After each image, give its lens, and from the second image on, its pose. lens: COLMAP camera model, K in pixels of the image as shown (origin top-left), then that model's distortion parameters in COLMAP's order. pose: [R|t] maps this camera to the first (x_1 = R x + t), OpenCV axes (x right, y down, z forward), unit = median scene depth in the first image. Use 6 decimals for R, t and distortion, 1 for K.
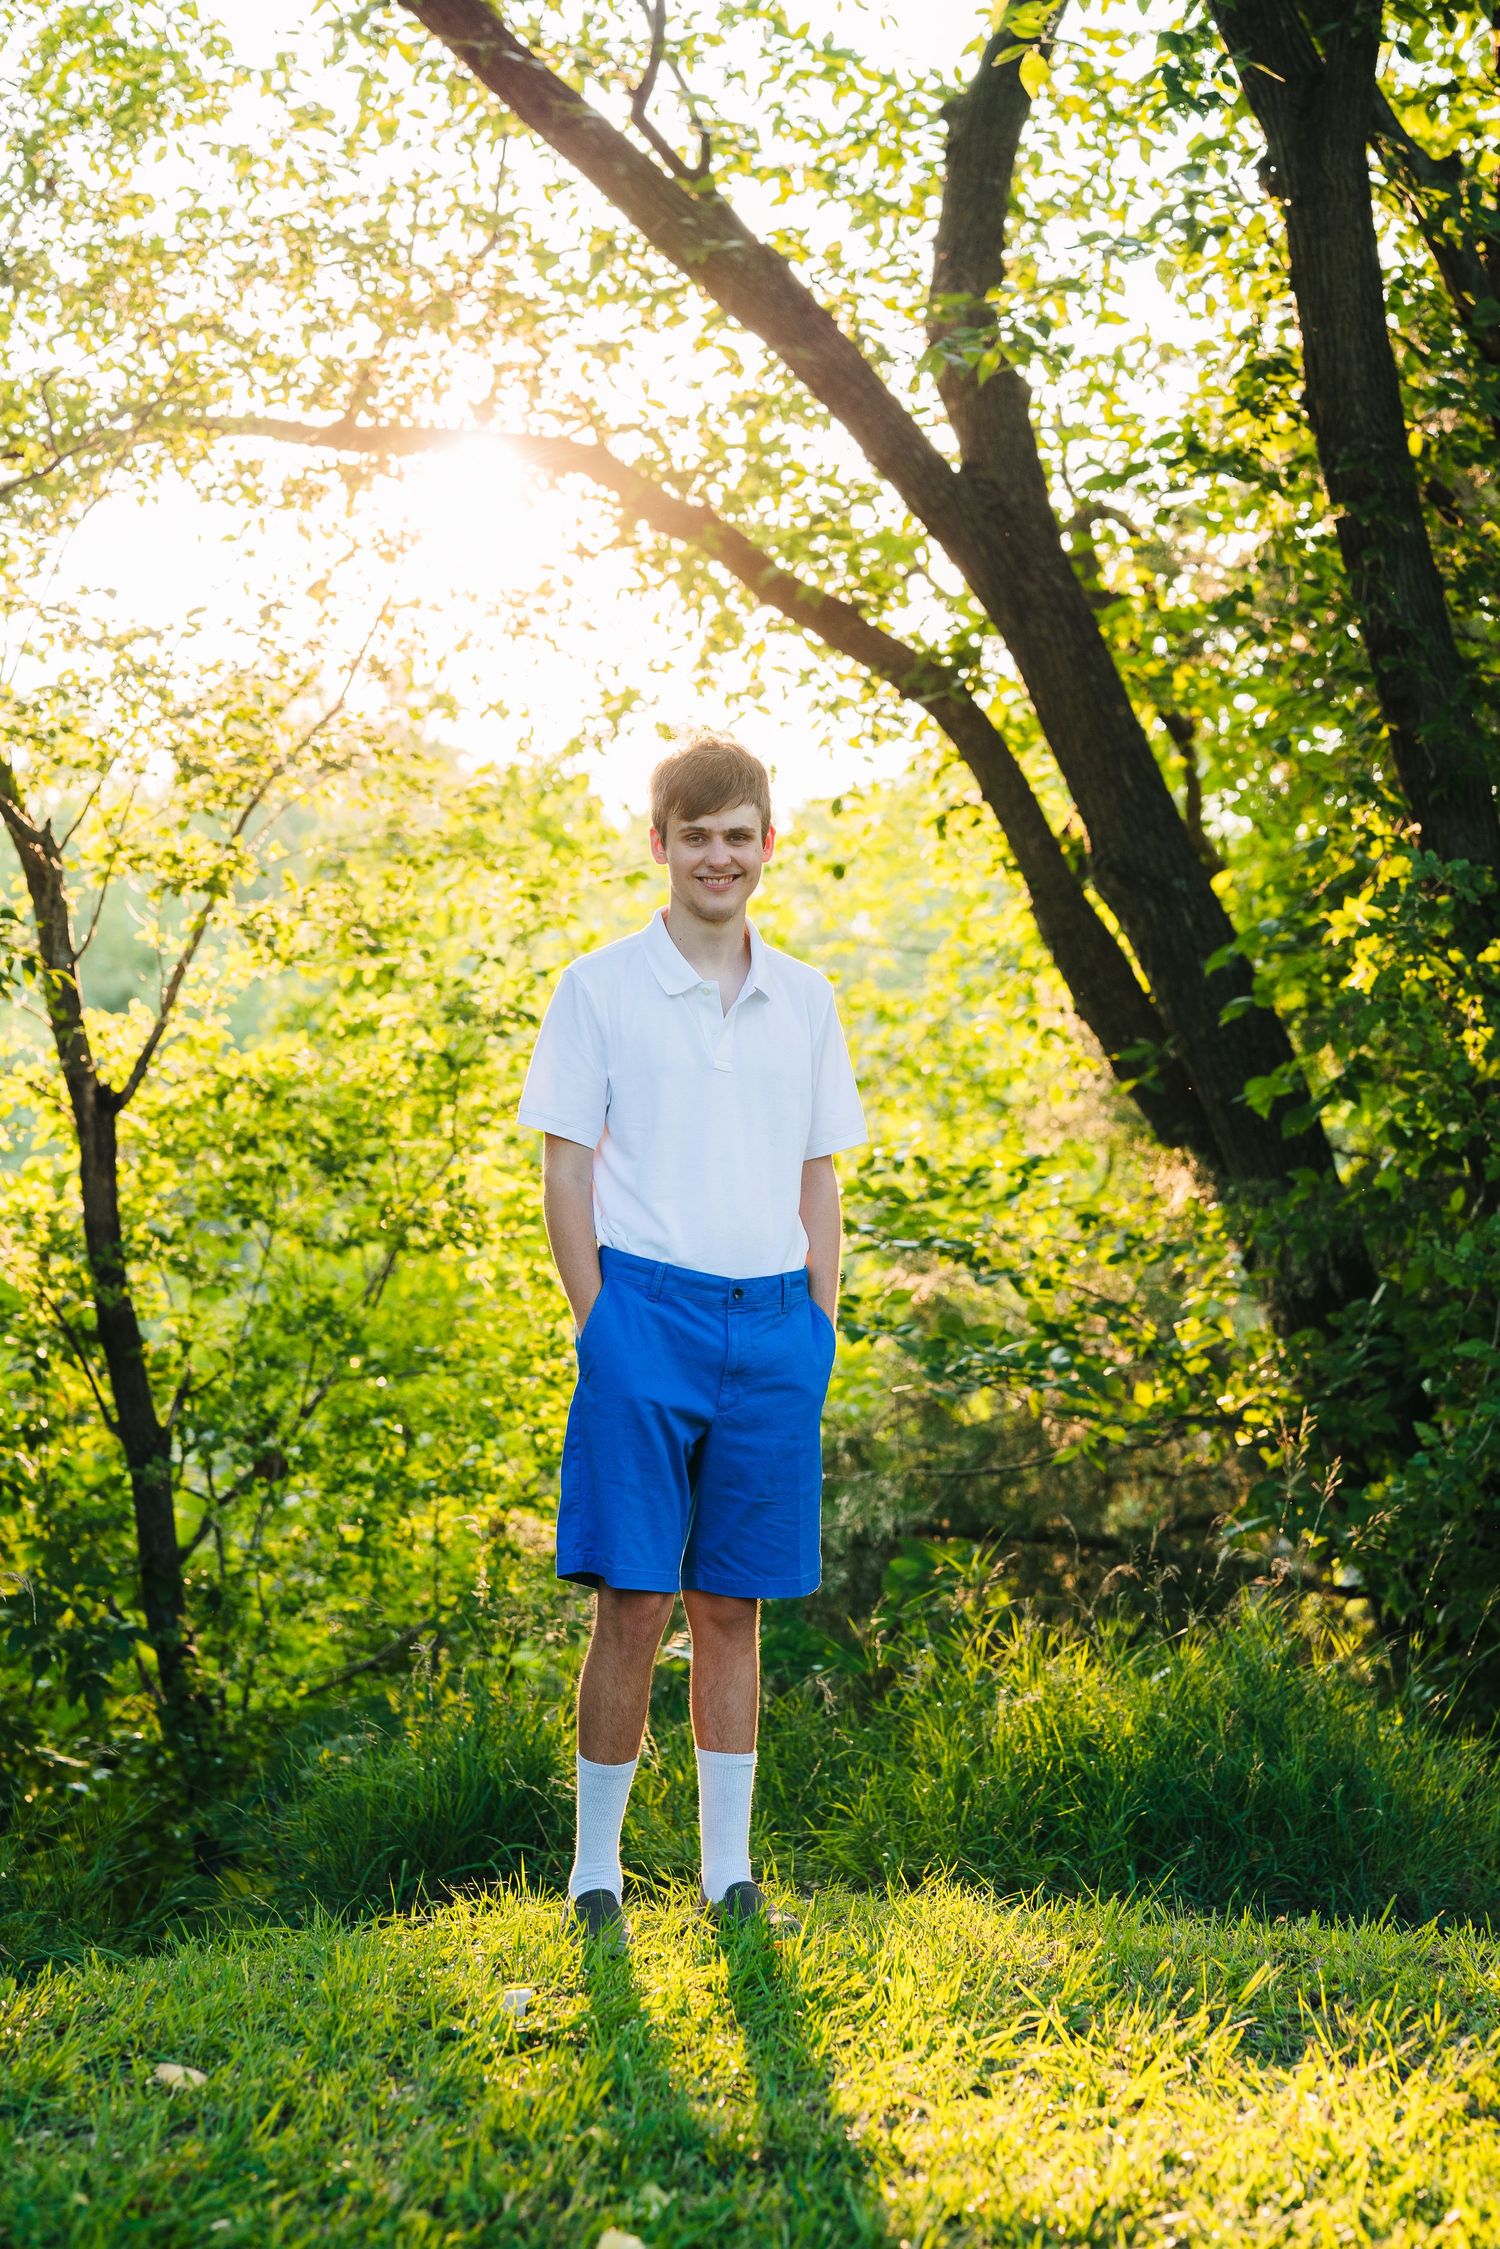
lens RADIAL K [[4153.9, 0, 755.3], [0, 4153.9, 1135.2], [0, 0, 1]] dist [0.295394, 0.000000]
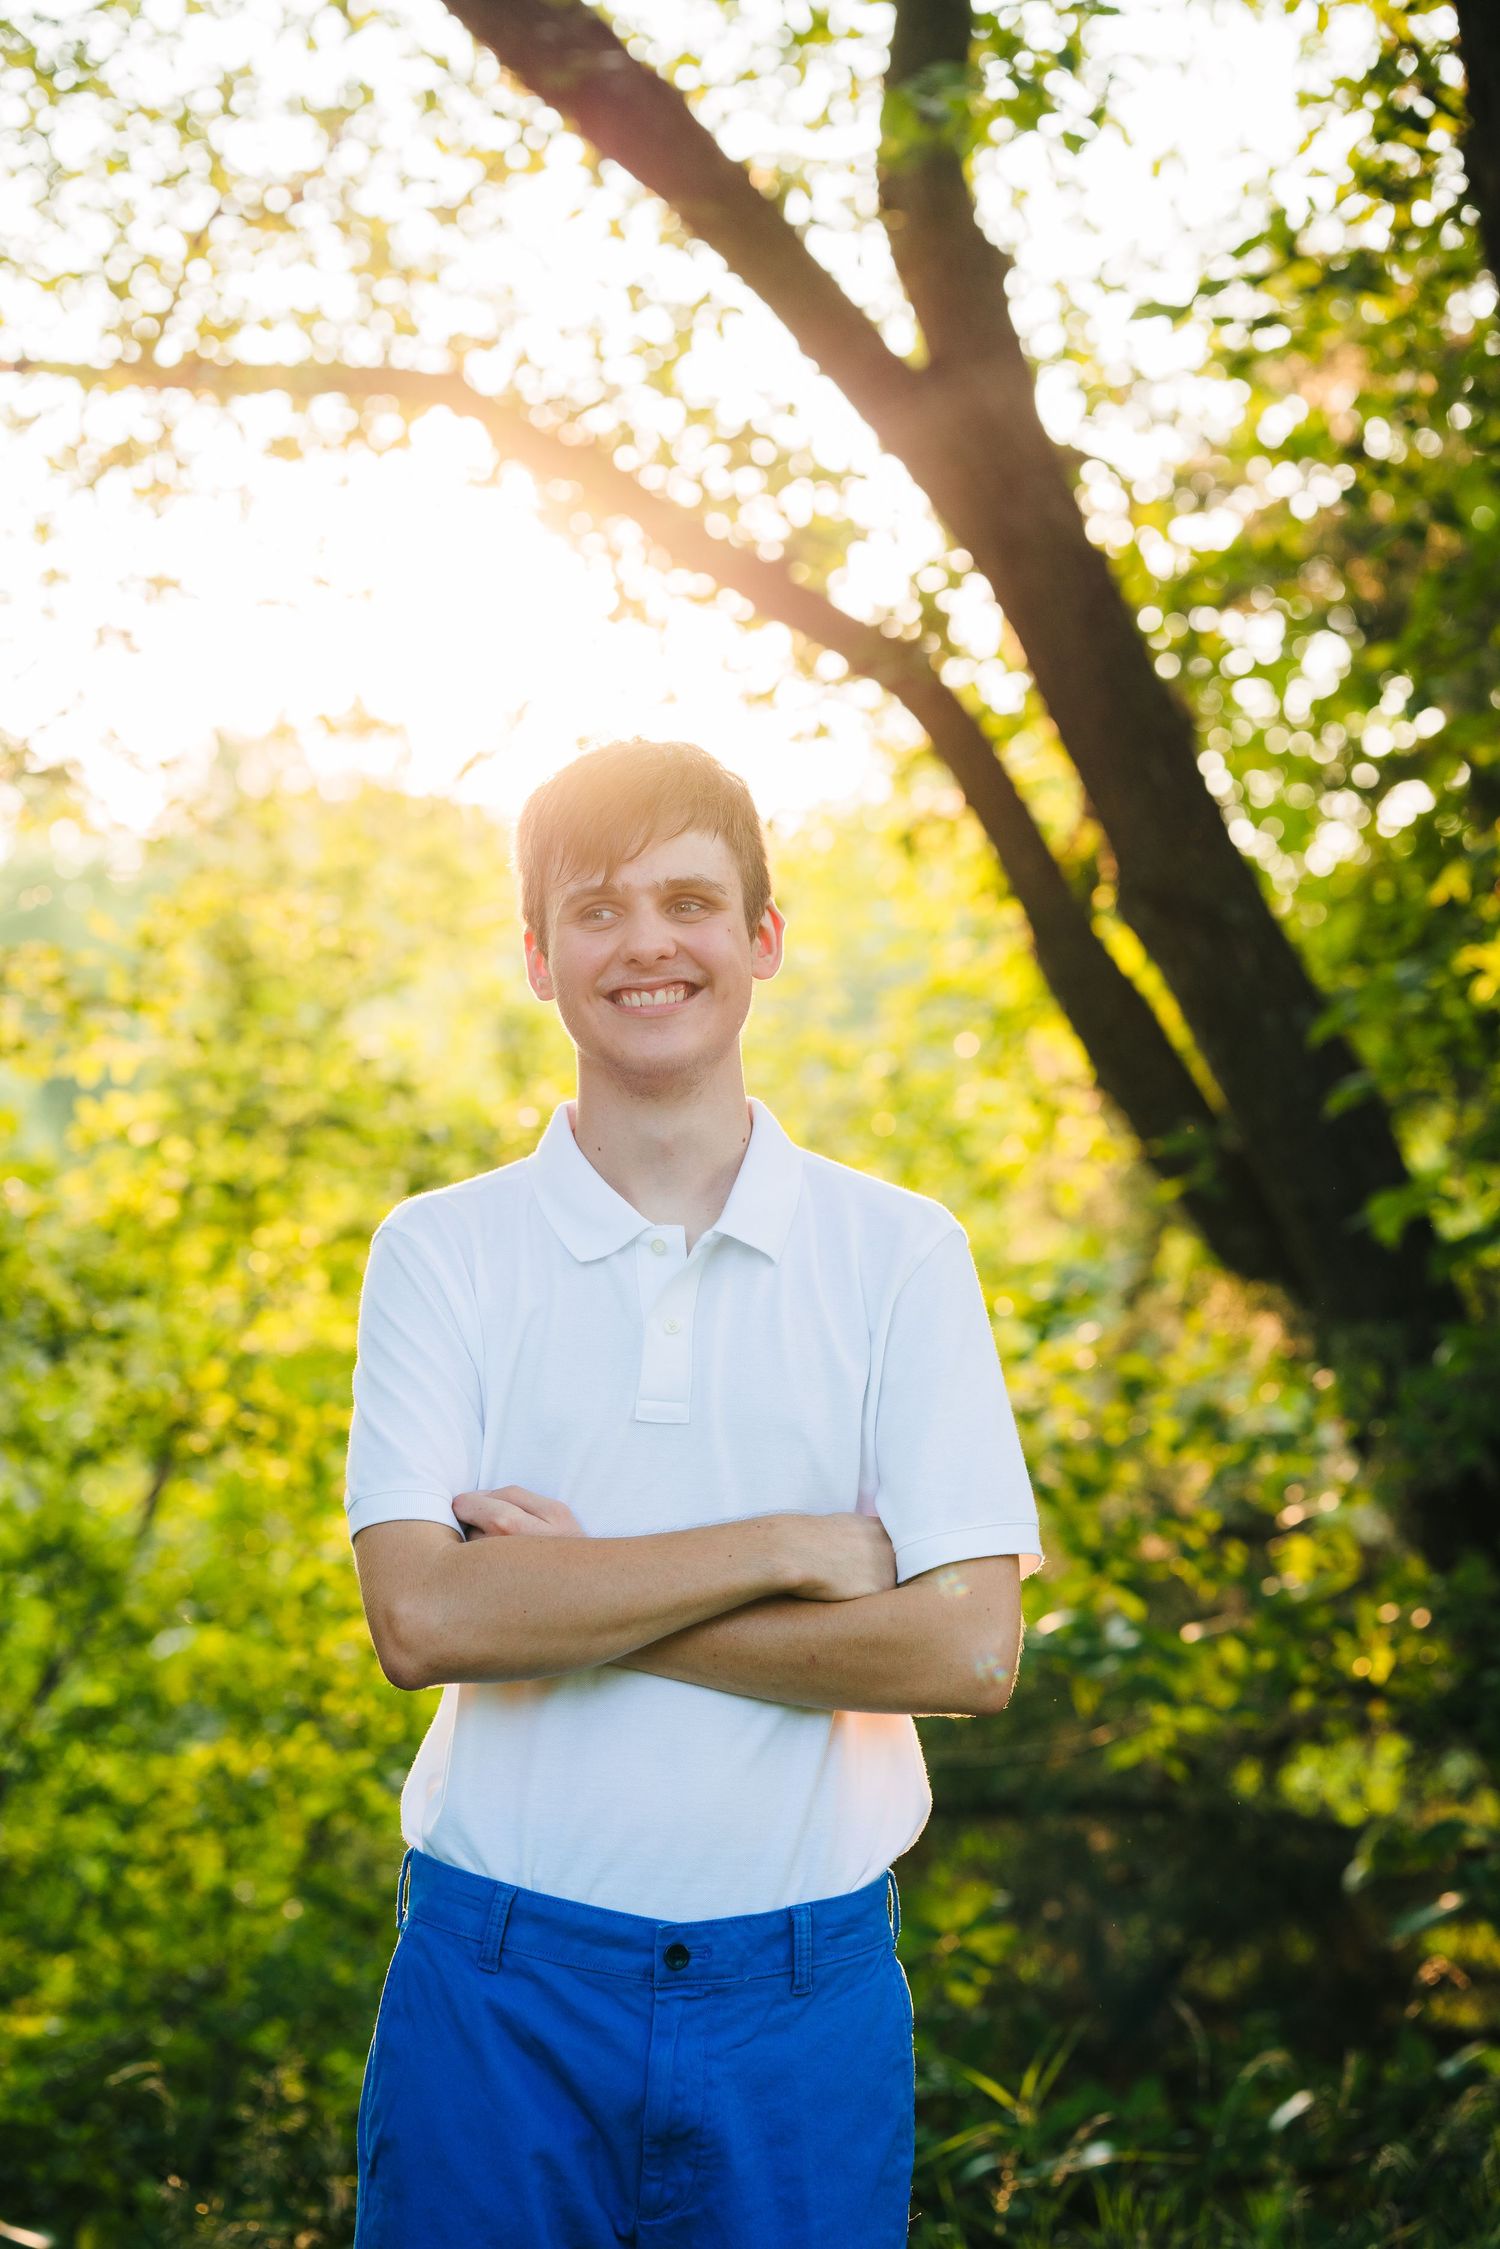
lens RADIAL K [[4153.9, 0, 744.3], [0, 4153.9, 1114.6], [0, 0, 1]] dist [0.295394, 0.000000]
pose [[0.999699, -0.024386, 0.002737, 0.011482], [0.024392, 0.999699, -0.002523, -0.022992], [-0.002675, 0.002589, 0.999993, 0.241619]]
